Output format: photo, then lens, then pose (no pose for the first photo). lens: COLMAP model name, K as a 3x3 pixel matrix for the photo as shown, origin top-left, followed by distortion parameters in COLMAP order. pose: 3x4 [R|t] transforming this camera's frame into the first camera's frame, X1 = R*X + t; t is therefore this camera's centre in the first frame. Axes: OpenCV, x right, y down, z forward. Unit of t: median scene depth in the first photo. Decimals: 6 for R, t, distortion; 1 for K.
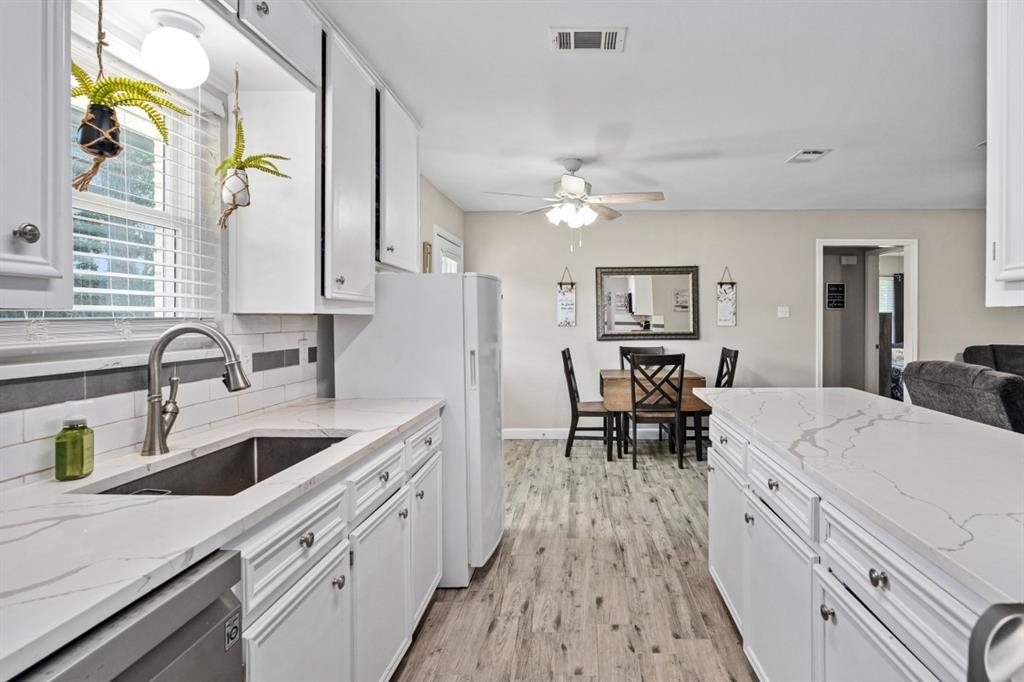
lens RADIAL K [[555.4, 0, 566.3], [0, 555.4, 317.3], [0, 0, 1]] dist [-0.000327, 0.000477]
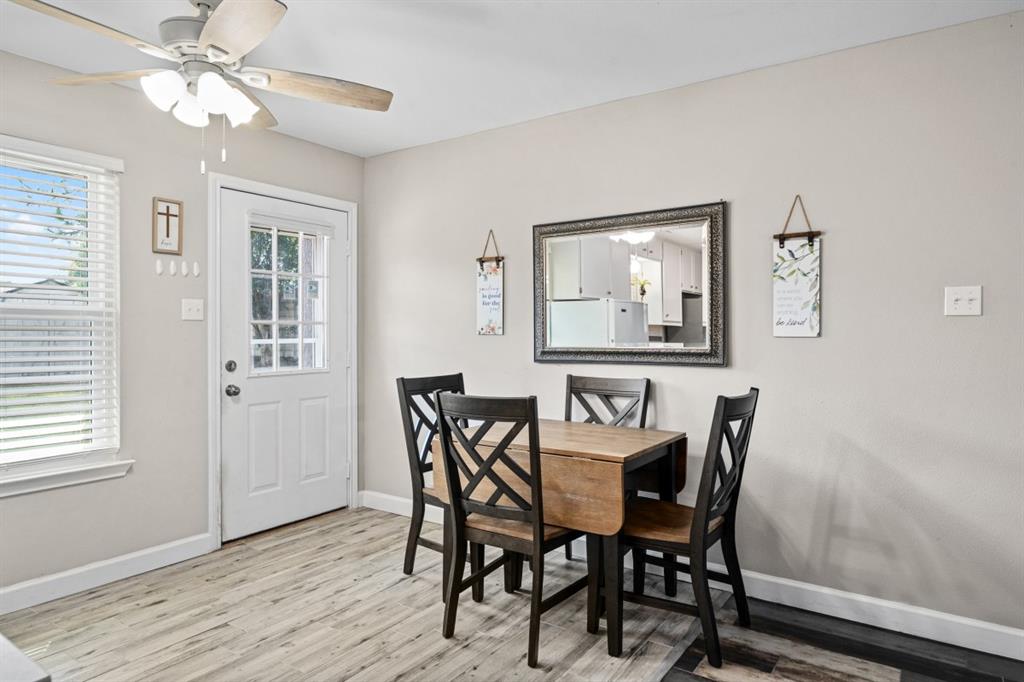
lens RADIAL K [[643.9, 0, 513.9], [0, 643.9, 330.3], [0, 0, 1]] dist [-0.003765, 0.000965]
pose [[0.816990, 0.002465, -0.576646, 0.609283], [-0.005161, 0.999982, -0.003037, 0.020627], [0.576628, 0.005457, 0.816988, 0.741214]]
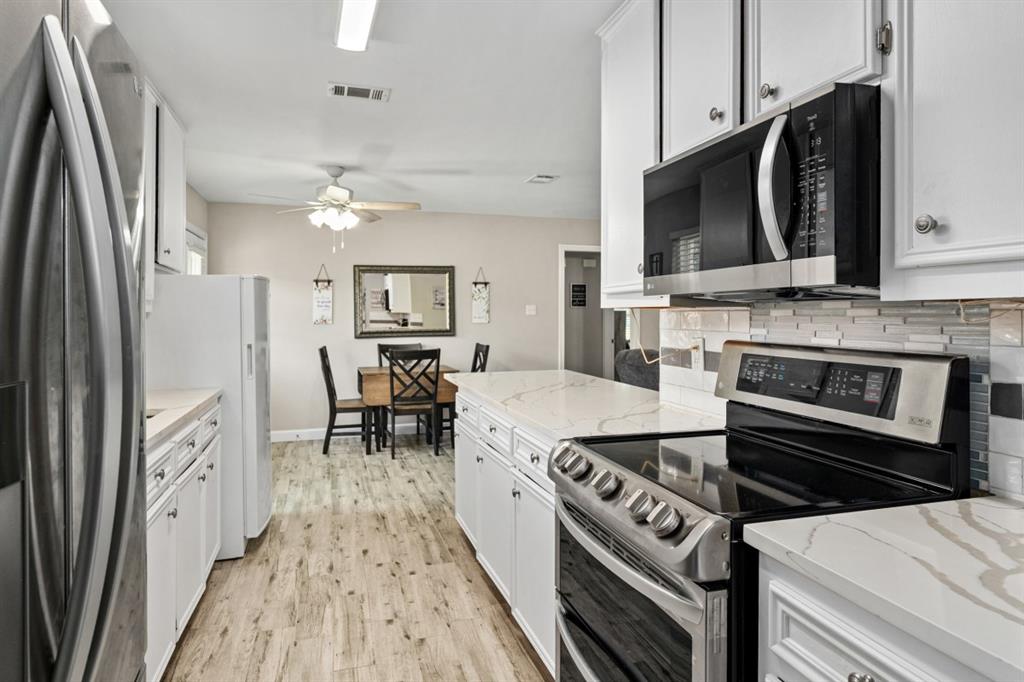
lens RADIAL K [[643.9, 0, 525.2], [0, 643.9, 304.6], [0, 0, 1]] dist [-0.003765, 0.000965]
pose [[0.946123, 0.004534, 0.323777, -0.045417], [0.000941, 0.999859, -0.016752, 0.001574], [-0.323807, 0.016154, 0.945985, -0.298897]]
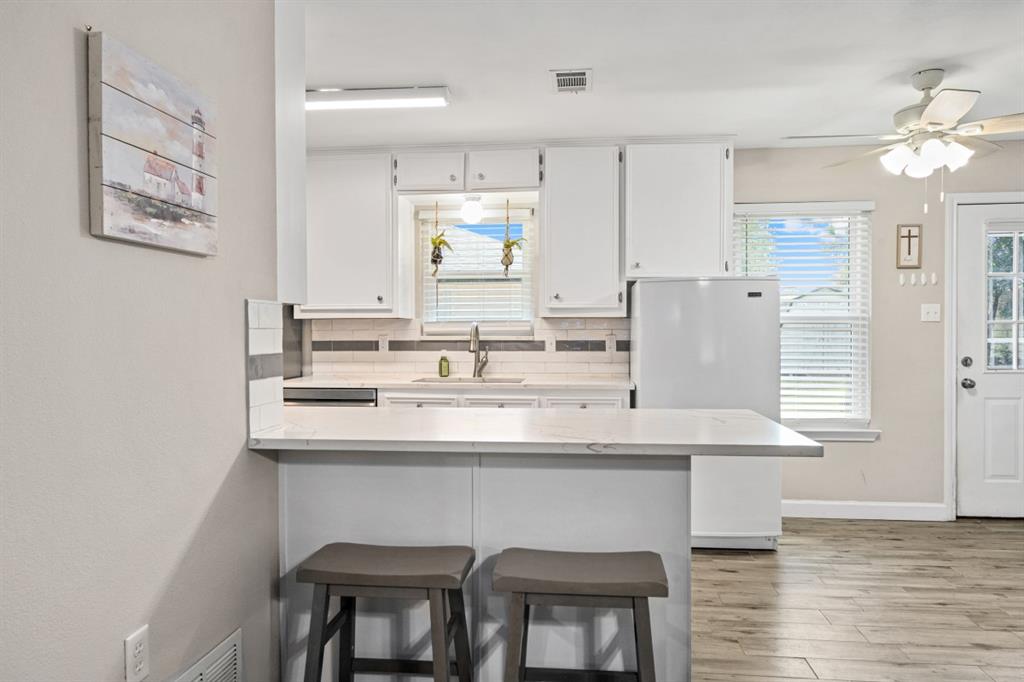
lens RADIAL K [[643.9, 0, 543.0], [0, 643.9, 352.8], [0, 0, 1]] dist [-0.003765, 0.000965]
pose [[-0.080591, 0.034096, -0.996164, 0.865524], [0.003079, 0.999419, 0.033958, 0.019406], [0.996742, -0.000331, -0.080650, 0.652683]]
